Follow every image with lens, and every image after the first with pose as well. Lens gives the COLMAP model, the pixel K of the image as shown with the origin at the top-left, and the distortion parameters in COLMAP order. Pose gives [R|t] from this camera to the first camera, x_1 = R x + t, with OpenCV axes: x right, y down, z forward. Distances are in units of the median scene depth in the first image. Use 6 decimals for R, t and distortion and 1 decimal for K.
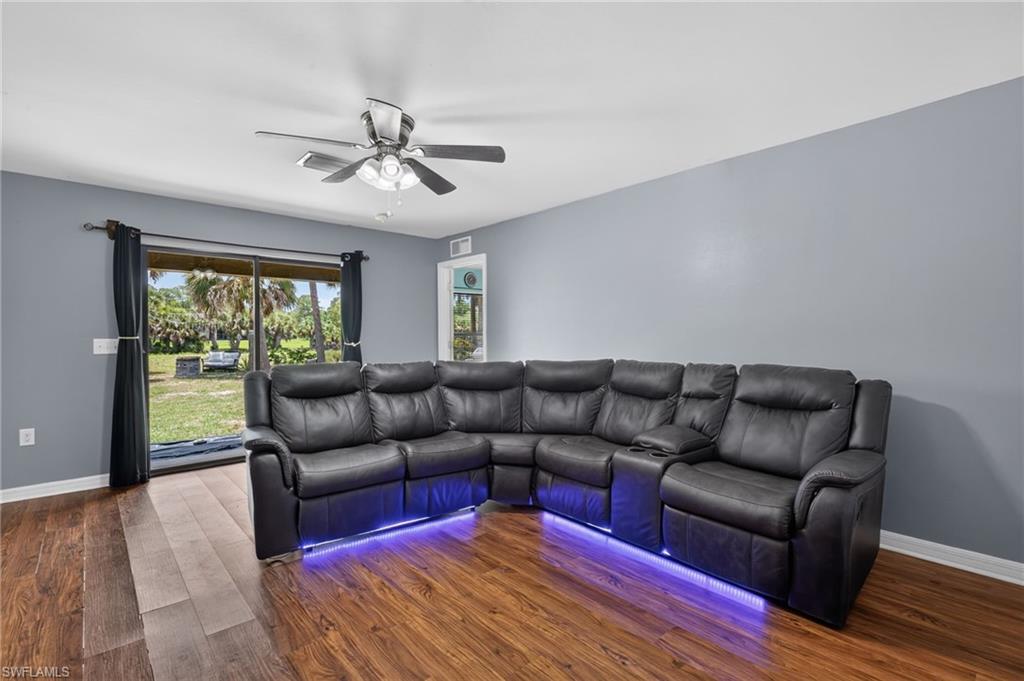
lens RADIAL K [[467.7, 0, 511.1], [0, 467.7, 336.6], [0, 0, 1]] dist [-0.004776, 0.000229]
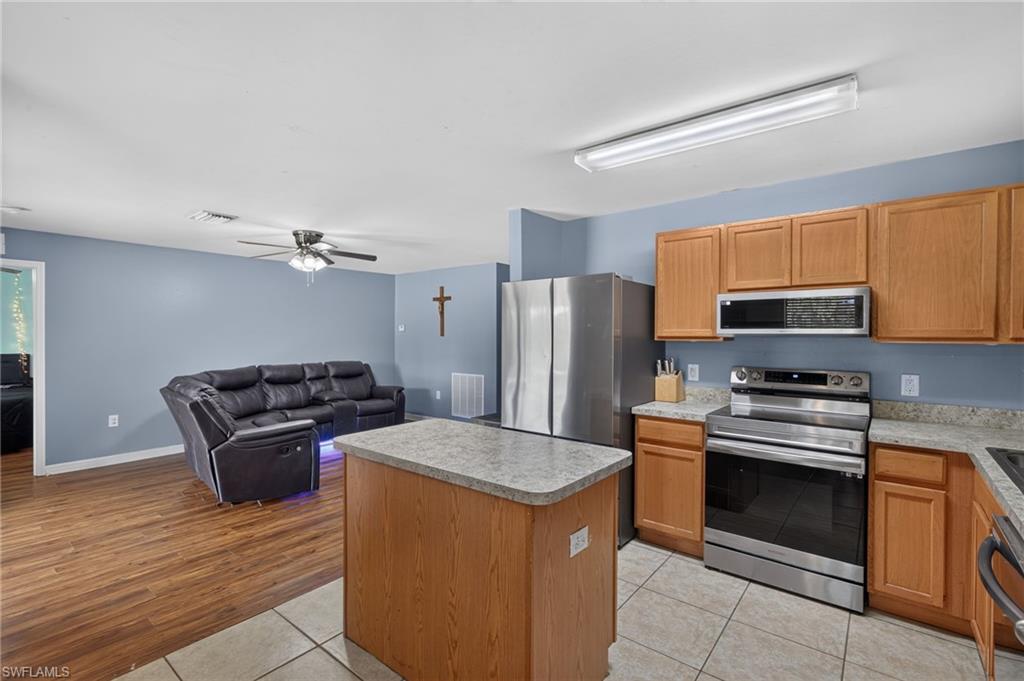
lens RADIAL K [[467.7, 0, 509.0], [0, 467.7, 337.4], [0, 0, 1]] dist [-0.004776, 0.000229]
pose [[-0.150140, -0.001159, 0.988664, -2.207292], [0.001835, 0.999997, 0.001450, -0.072644], [-0.988663, 0.002032, -0.150137, 0.539306]]
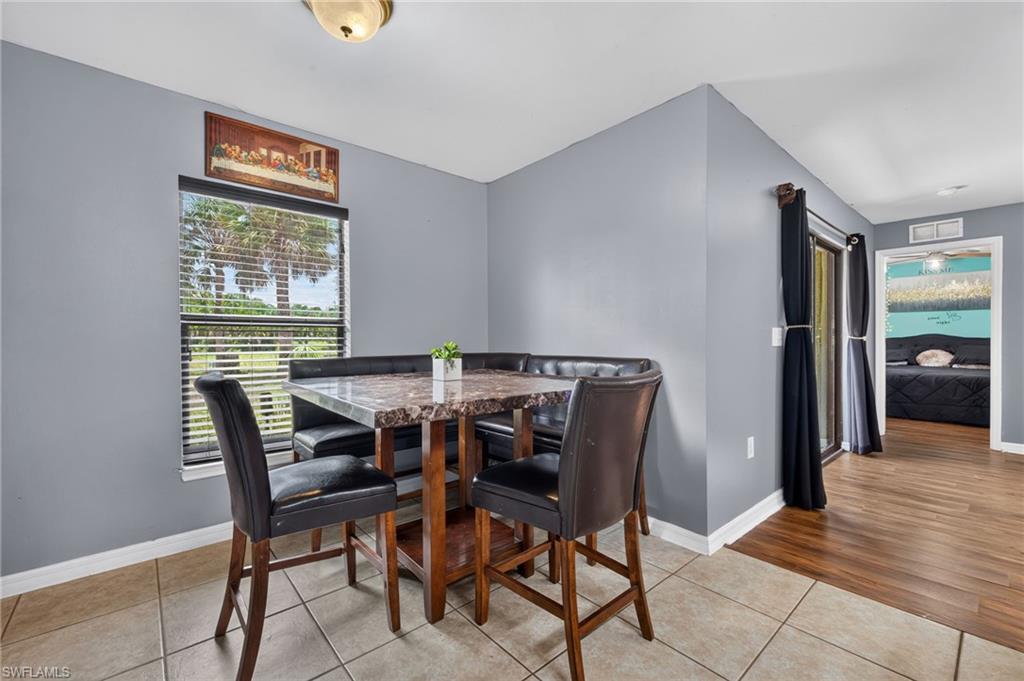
lens RADIAL K [[428.0, 0, 512.4], [0, 428.0, 342.6], [0, 0, 1]] dist [0.008411, -0.001144]
pose [[0.999777, -0.001265, -0.021102, -1.978489], [0.001215, 0.999996, -0.002388, 0.049111], [0.021105, 0.002362, 0.999774, 0.351830]]
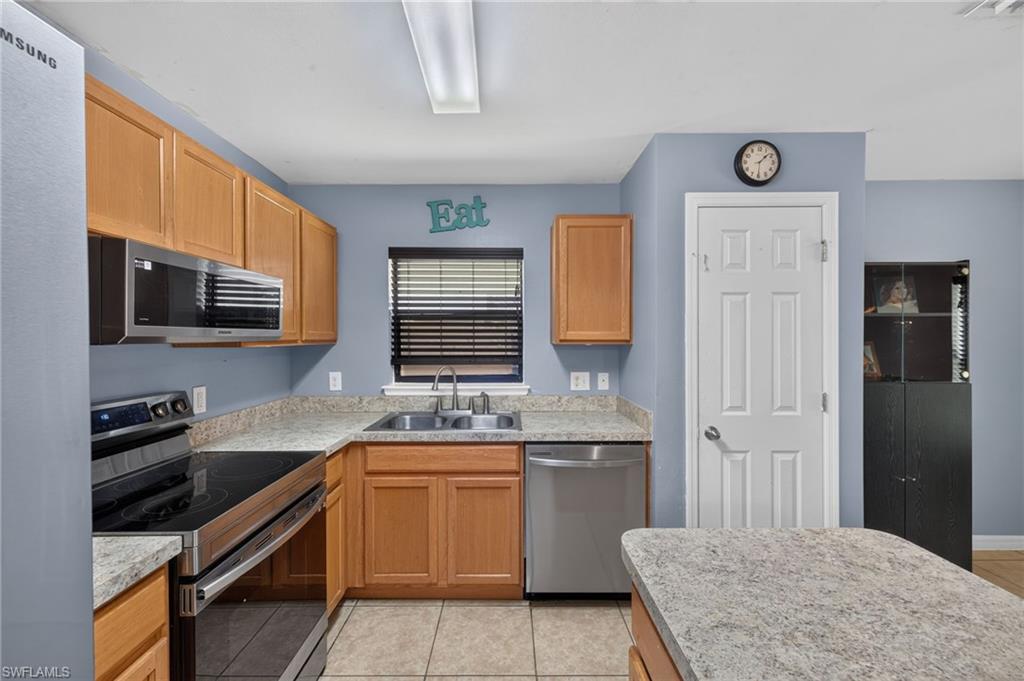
lens RADIAL K [[428.0, 0, 509.4], [0, 428.0, 337.7], [0, 0, 1]] dist [0.008411, -0.001144]
pose [[-0.669748, 0.010143, -0.742519, -1.093641], [0.002442, 0.999931, 0.011457, -0.082274], [0.742584, 0.005860, -0.669727, 0.426696]]
